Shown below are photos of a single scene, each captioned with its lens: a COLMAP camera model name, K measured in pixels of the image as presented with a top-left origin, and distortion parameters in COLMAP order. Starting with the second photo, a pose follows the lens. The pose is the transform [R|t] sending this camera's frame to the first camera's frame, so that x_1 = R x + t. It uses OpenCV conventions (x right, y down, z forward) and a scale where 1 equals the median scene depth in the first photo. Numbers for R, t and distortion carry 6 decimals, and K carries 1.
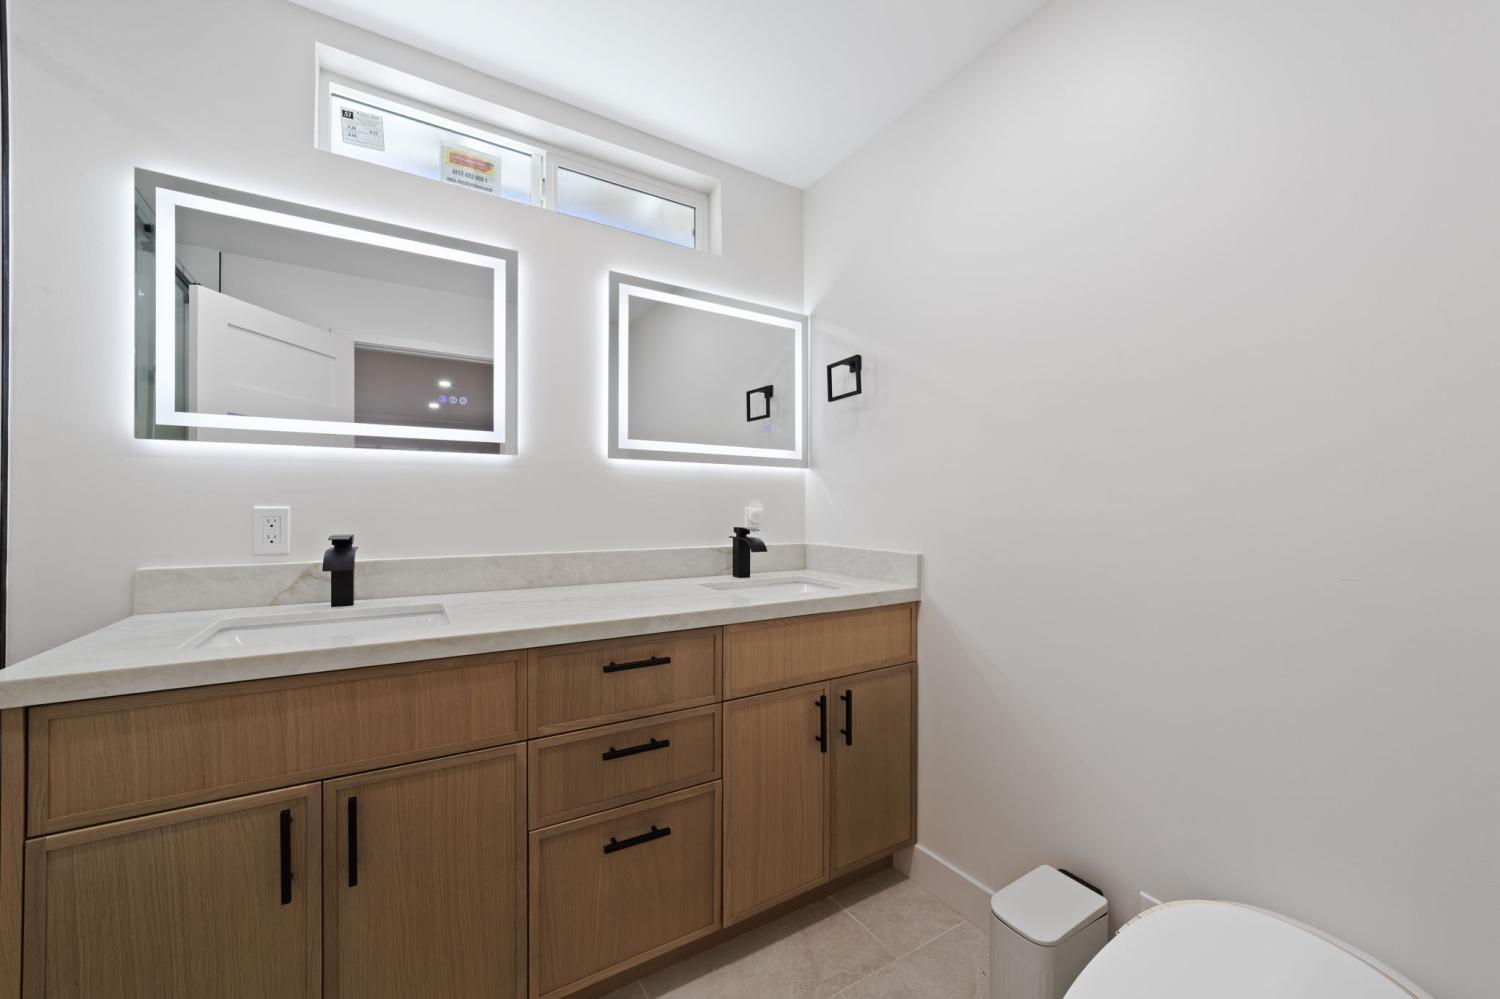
lens RADIAL K [[578.5, 0, 753.2], [0, 578.5, 506.9], [0, 0, 1]] dist [-0.015367, 0.006014]
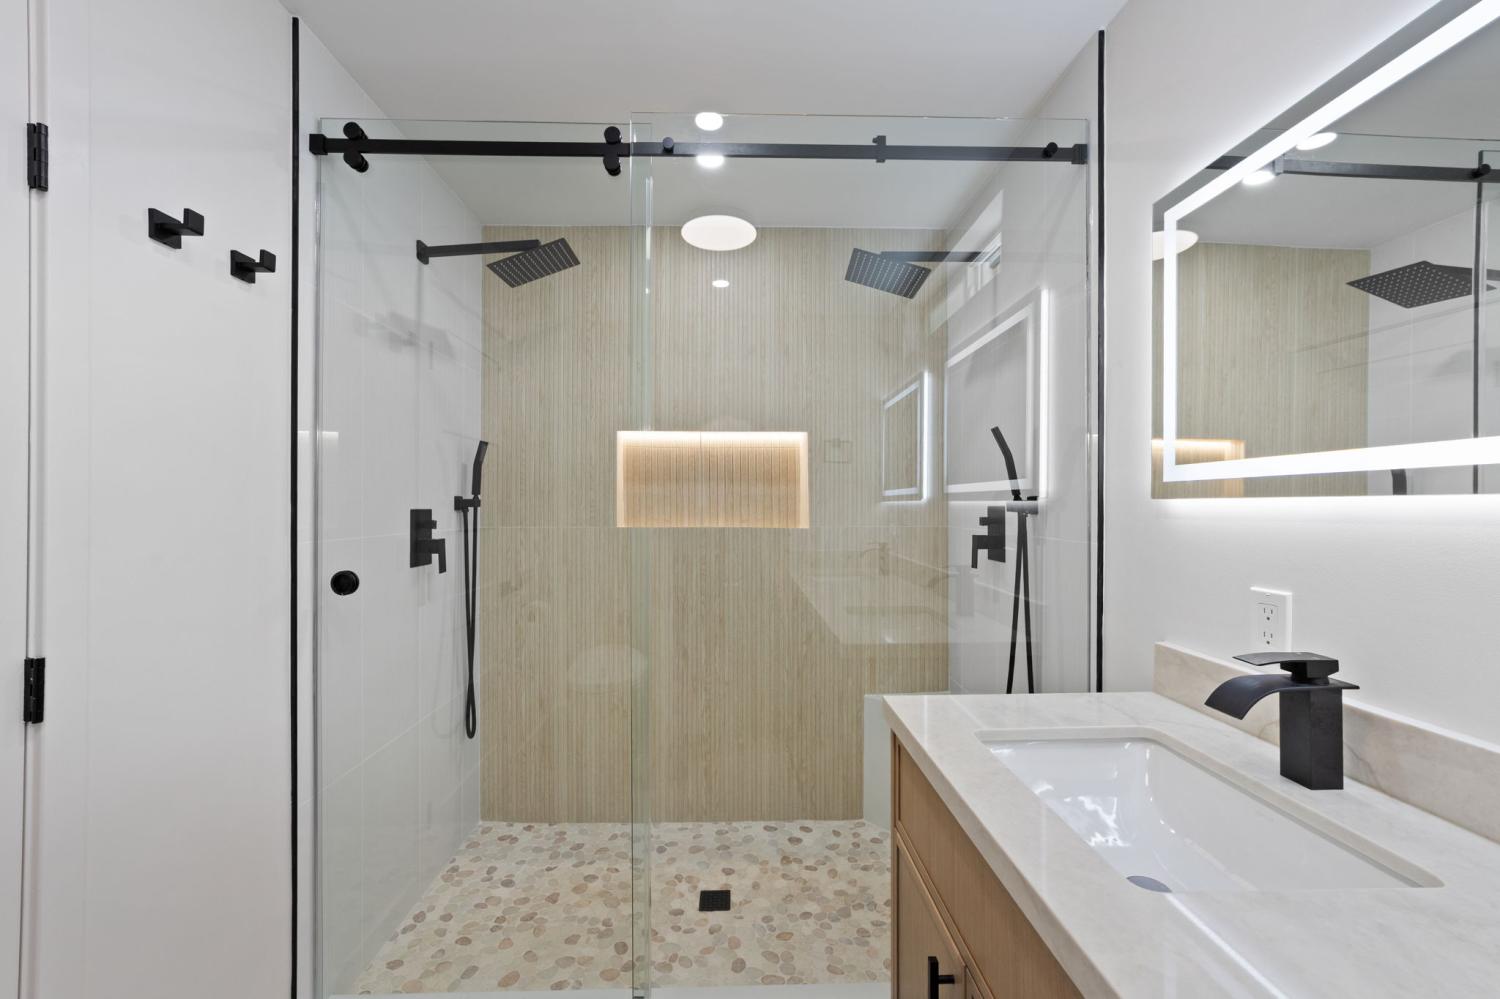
lens RADIAL K [[588.2, 0, 750.0], [0, 588.2, 499.5], [0, 0, 1]] dist [-0.012589, 0.000236]
pose [[-0.504950, -0.008721, -0.863104, 0.039946], [-0.003395, 0.999961, -0.008118, -0.083231], [0.863142, -0.001169, -0.504960, 0.702398]]
